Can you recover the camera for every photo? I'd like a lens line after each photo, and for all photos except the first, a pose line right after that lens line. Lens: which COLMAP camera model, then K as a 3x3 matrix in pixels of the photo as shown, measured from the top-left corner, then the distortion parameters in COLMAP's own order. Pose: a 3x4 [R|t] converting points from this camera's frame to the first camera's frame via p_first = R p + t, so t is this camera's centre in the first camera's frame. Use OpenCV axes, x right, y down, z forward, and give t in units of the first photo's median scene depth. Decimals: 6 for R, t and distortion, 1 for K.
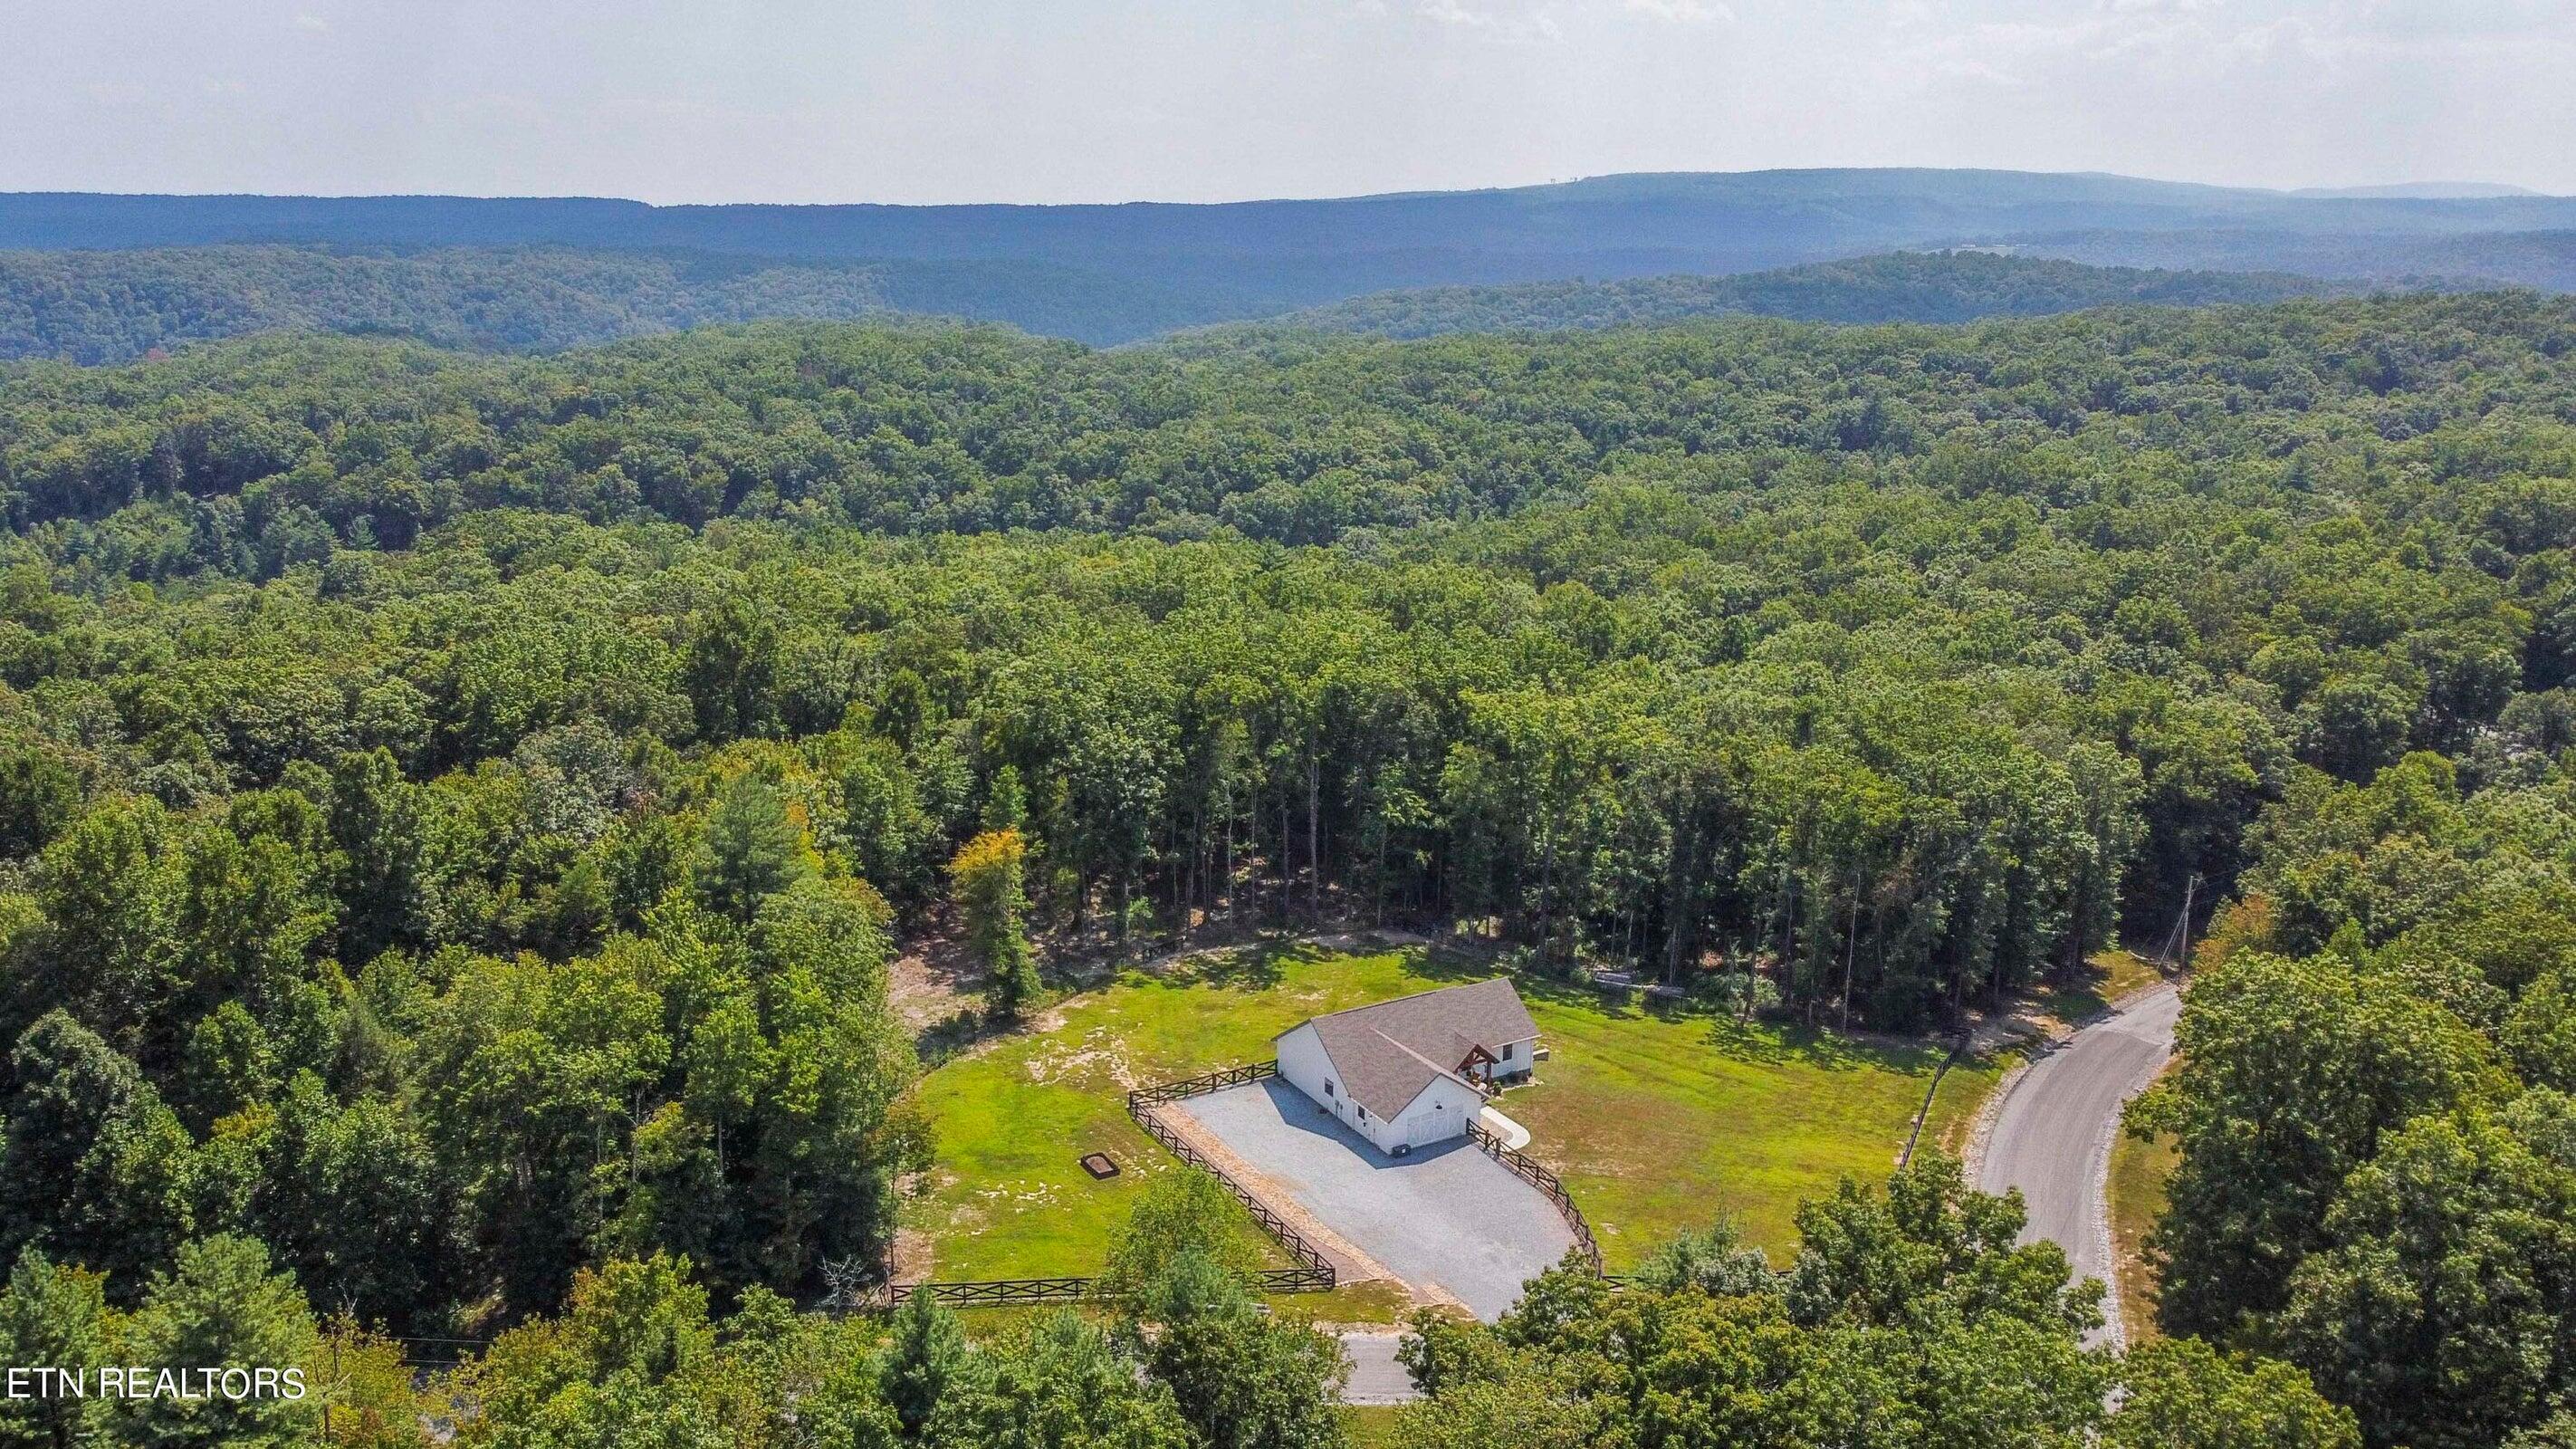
lens RADIAL K [[1945.6, 0, 1288.0], [0, 1945.6, 724.5], [0, 0, 1]] dist [0.005372, 0.001594]
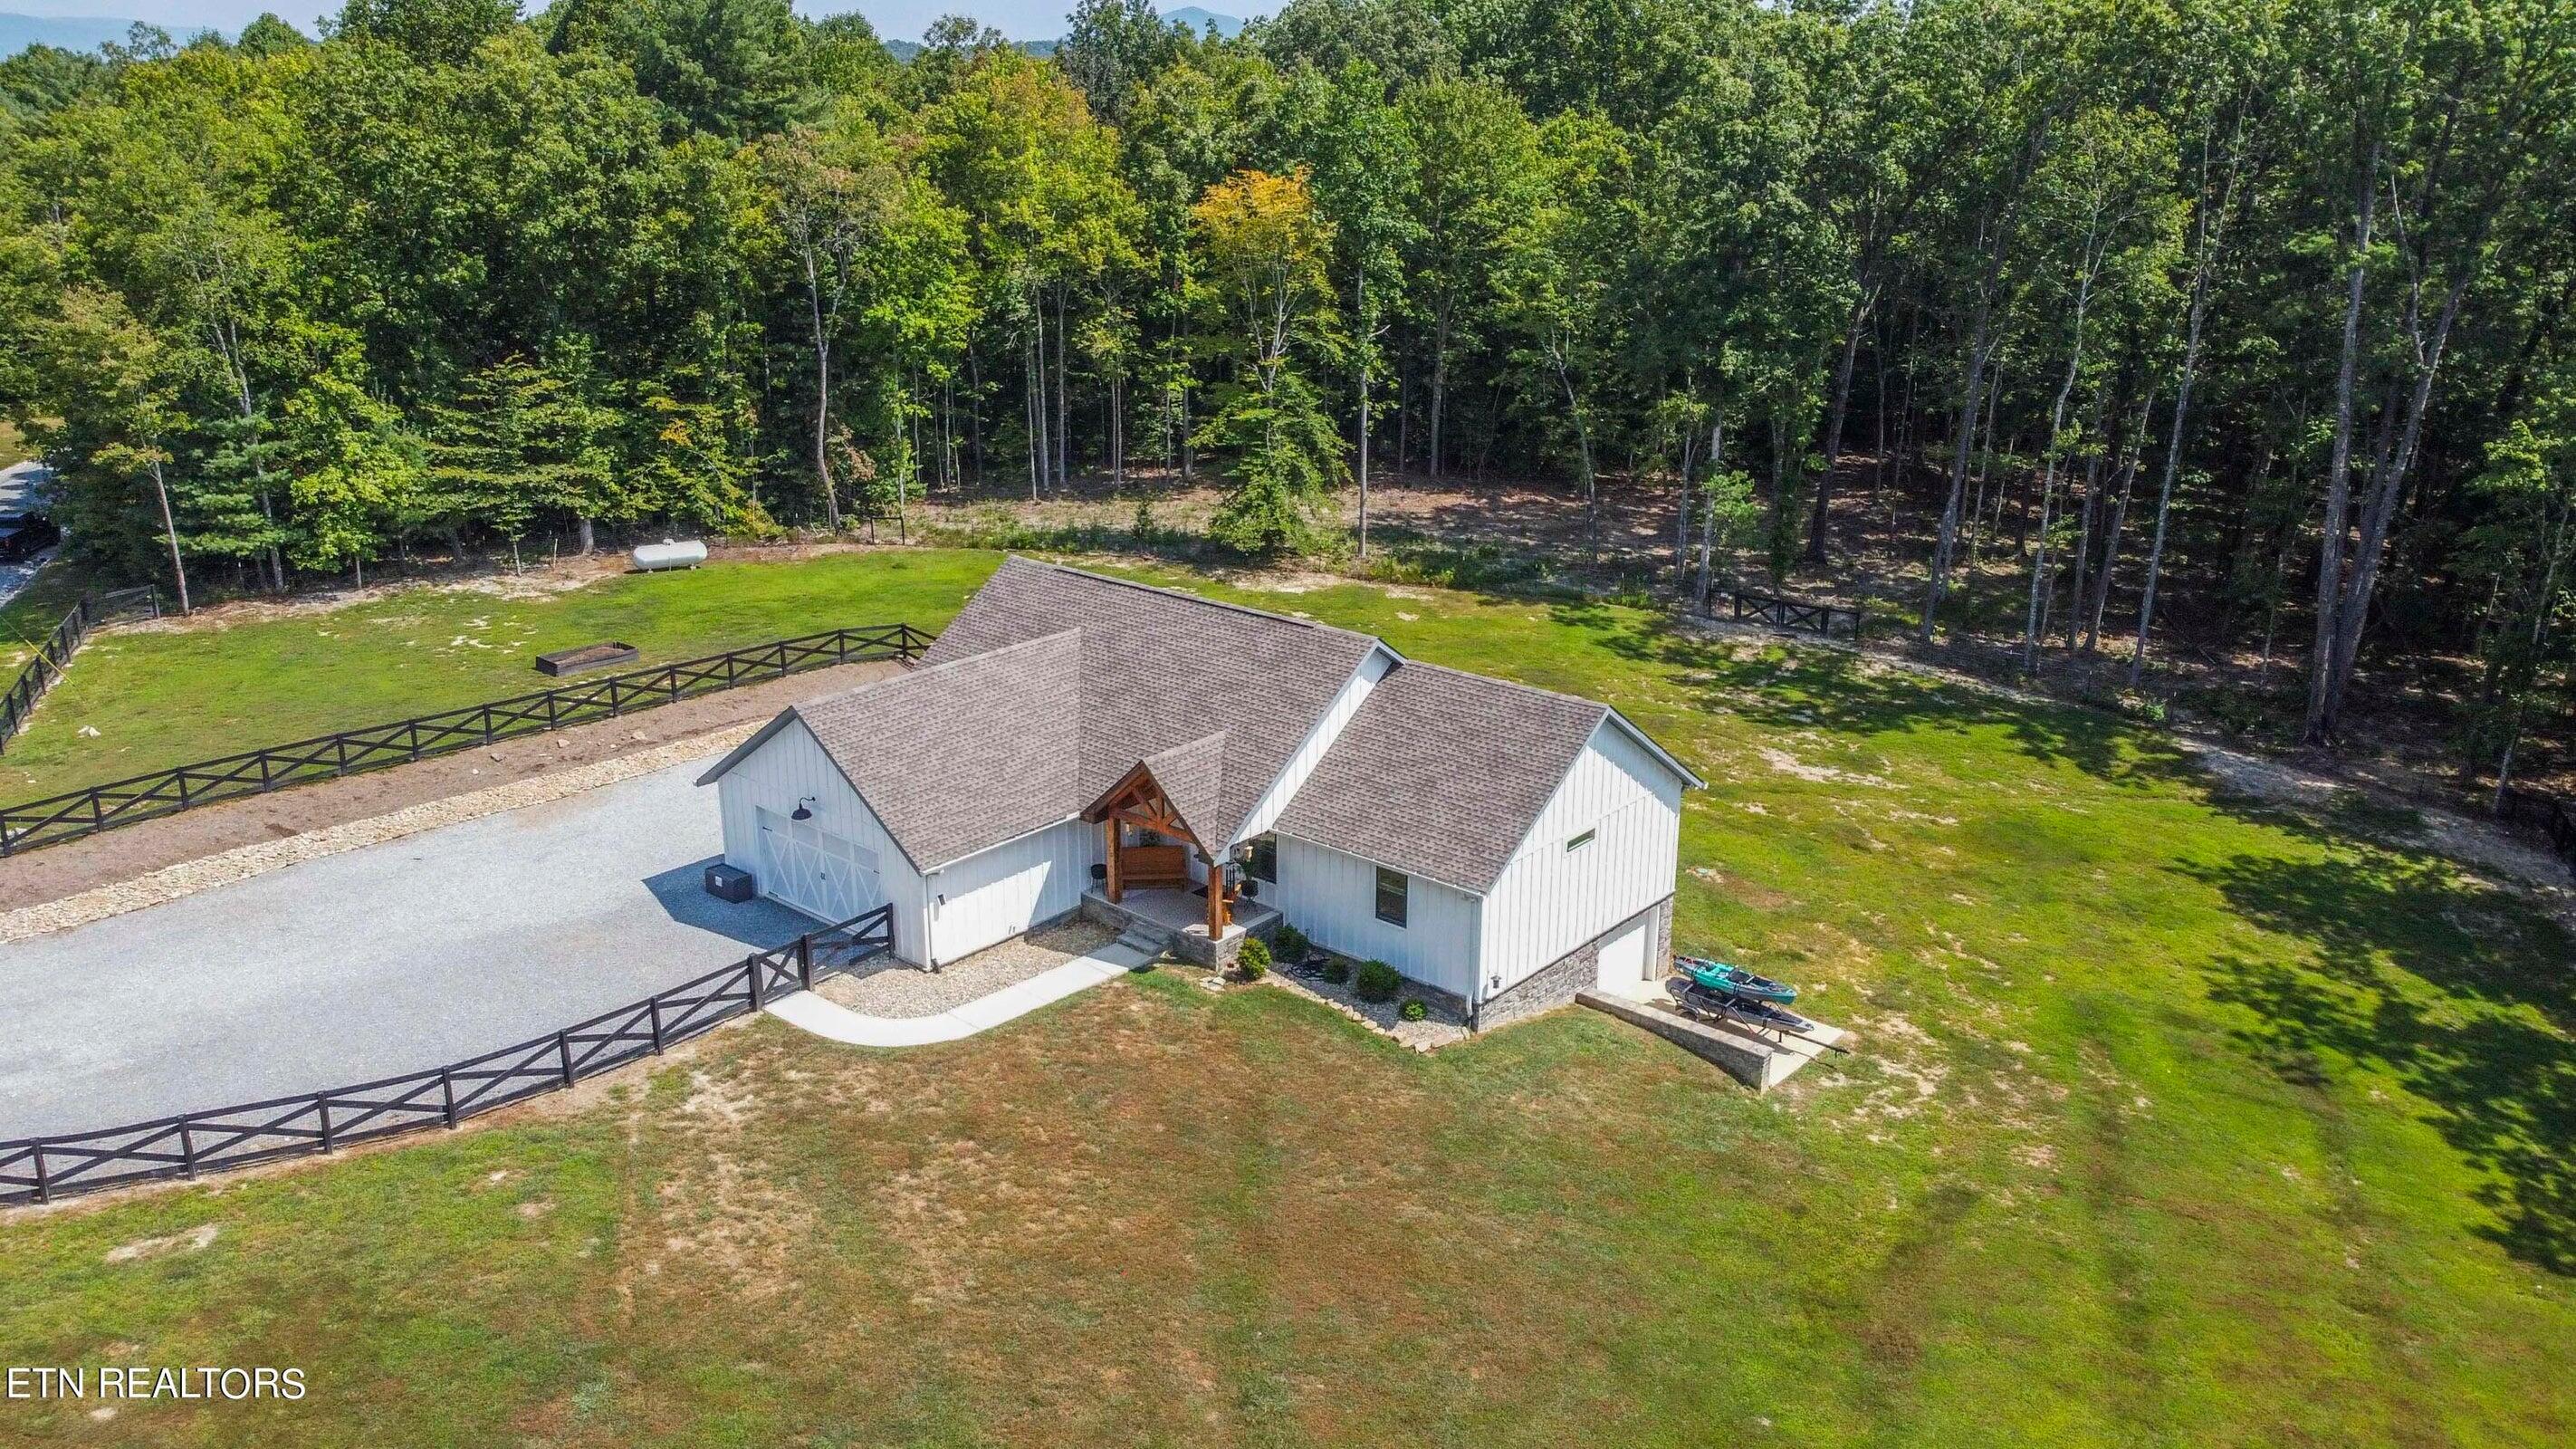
lens RADIAL K [[1963.1, 0, 1281.3], [0, 1963.1, 715.1], [0, 0, 1]] dist [0.001121, -0.011380]
pose [[0.323853, 0.281621, -0.903221, 0.103210], [-0.237503, 0.948301, 0.210519, 0.023735], [0.915812, 0.146341, 0.373996, 0.245107]]
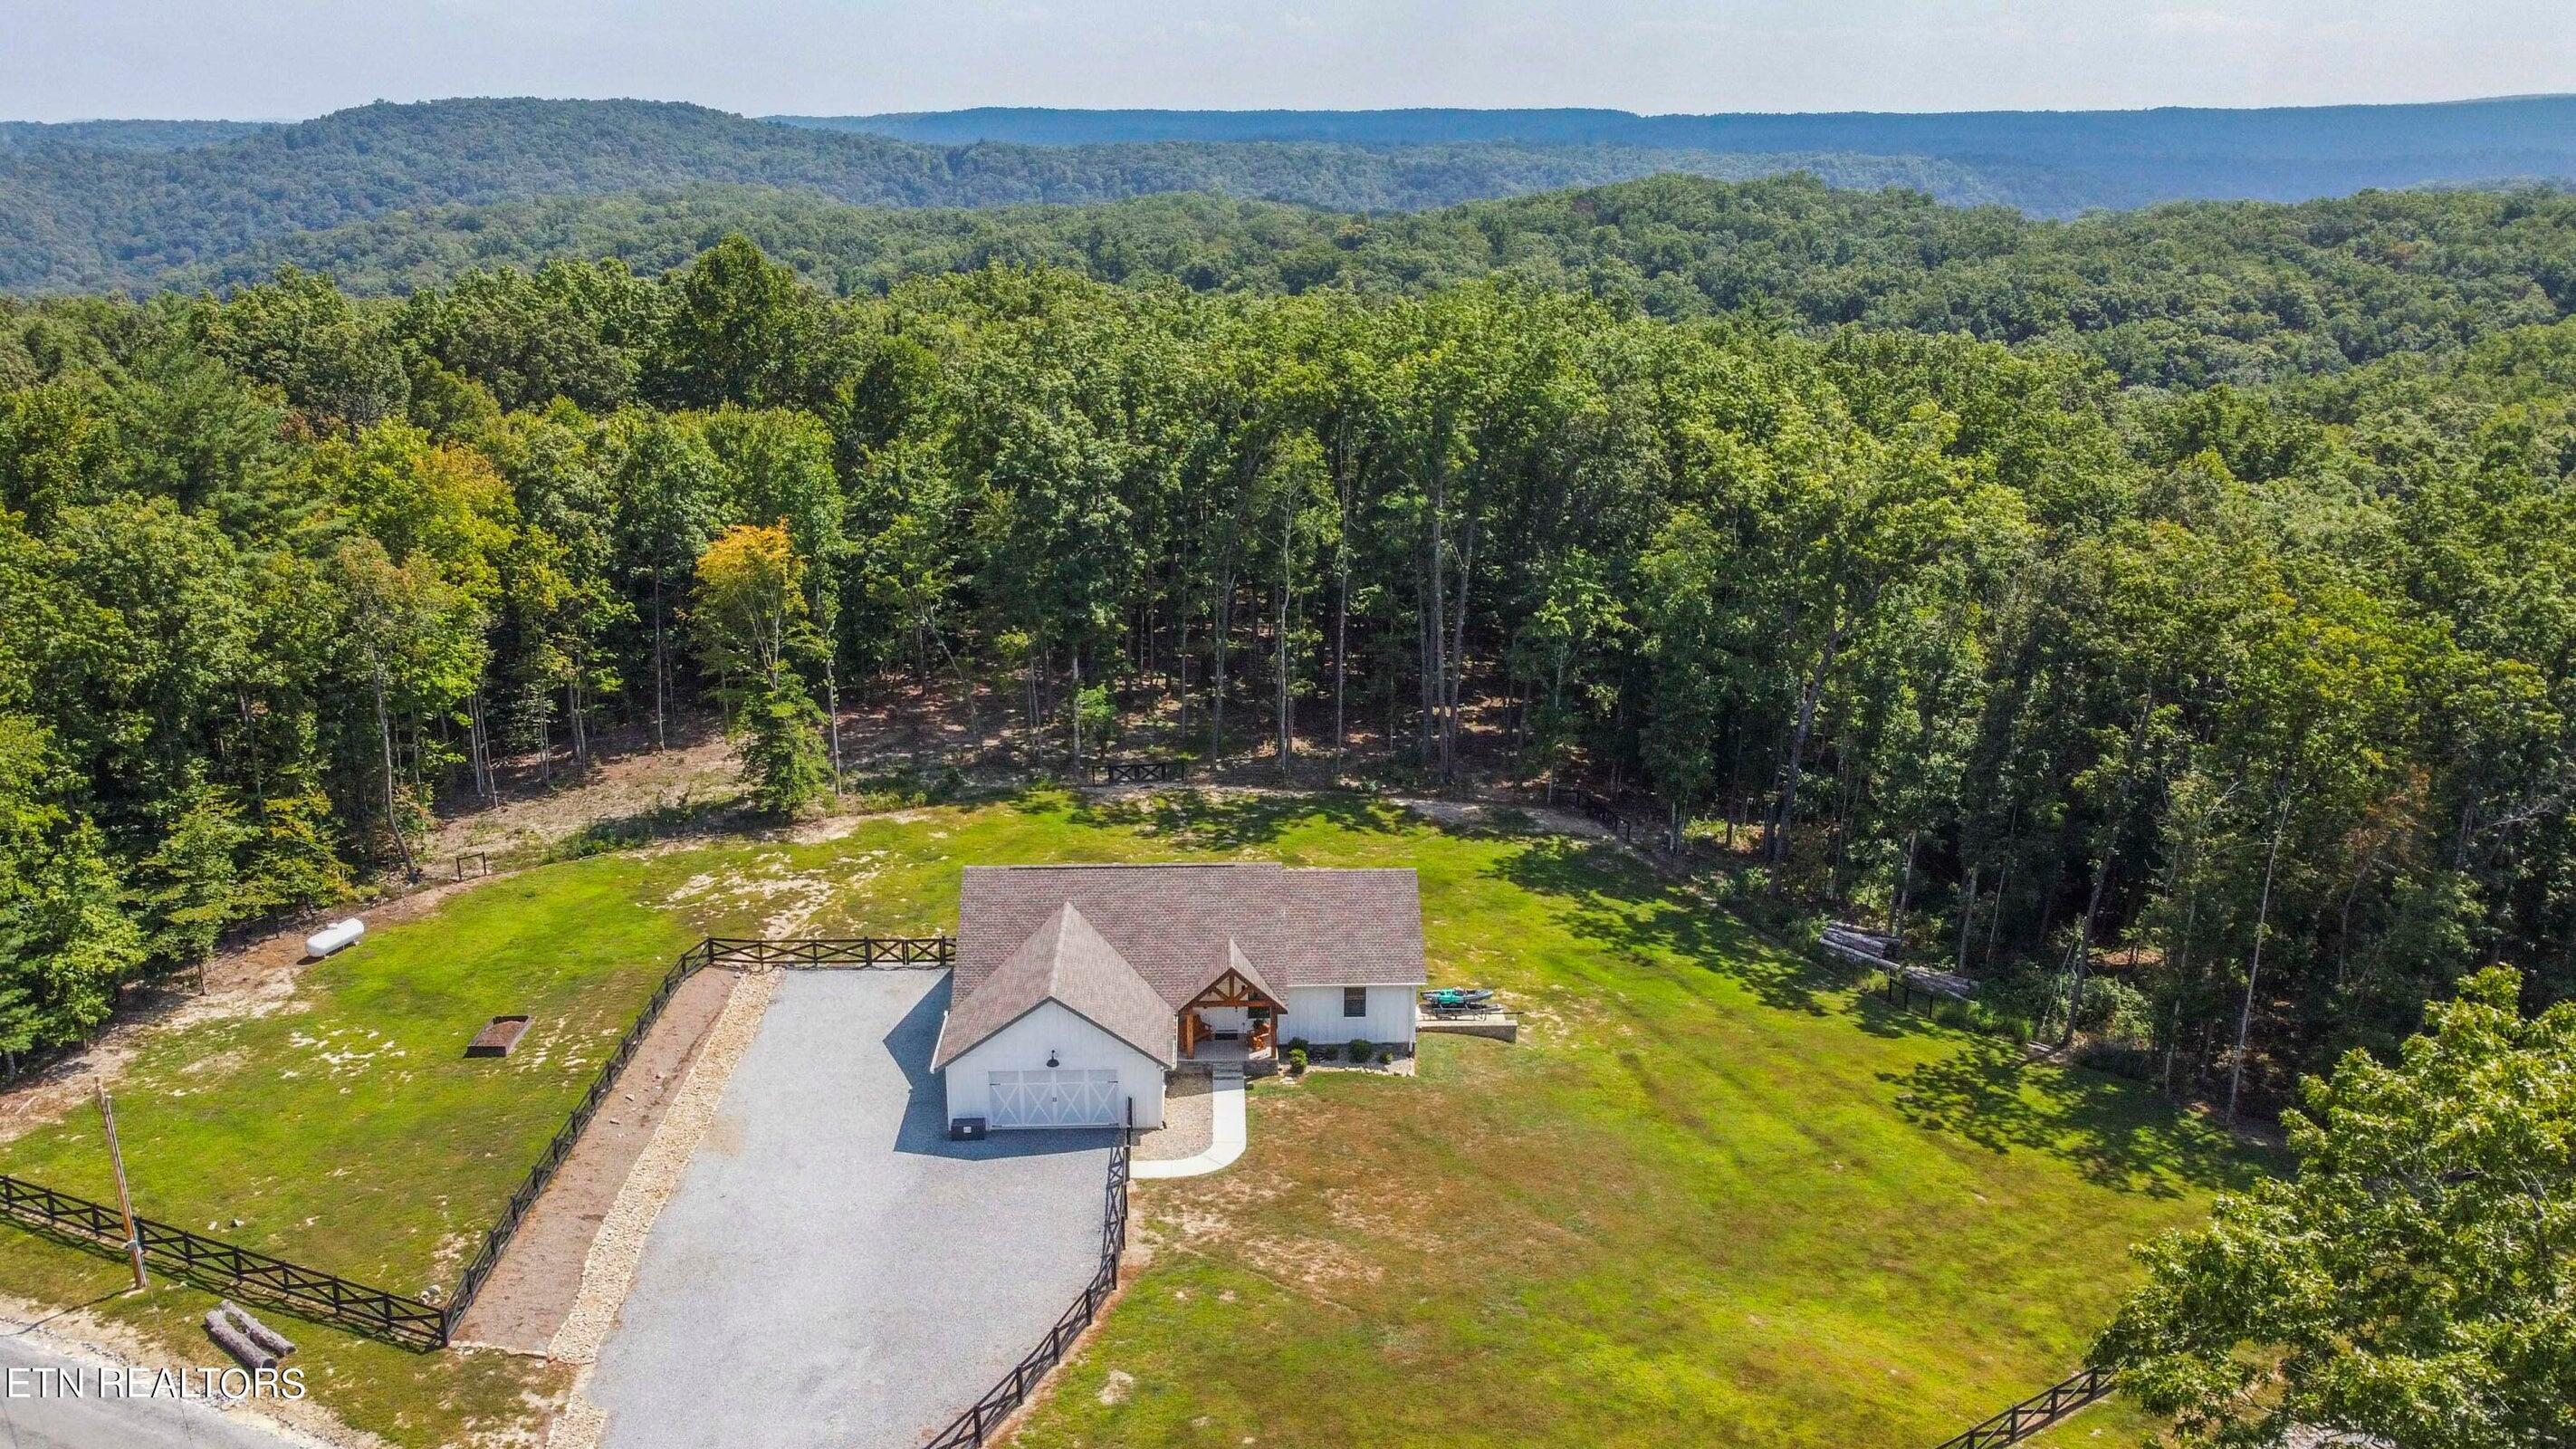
lens RADIAL K [[1963.1, 0, 1281.3], [0, 1963.1, 715.1], [0, 0, 1]] dist [0.001121, -0.011380]
pose [[0.882276, 0.127281, -0.453198, 0.091760], [-0.112840, 0.991866, 0.058891, 0.017579], [0.457007, -0.000819, 0.889463, 0.146150]]
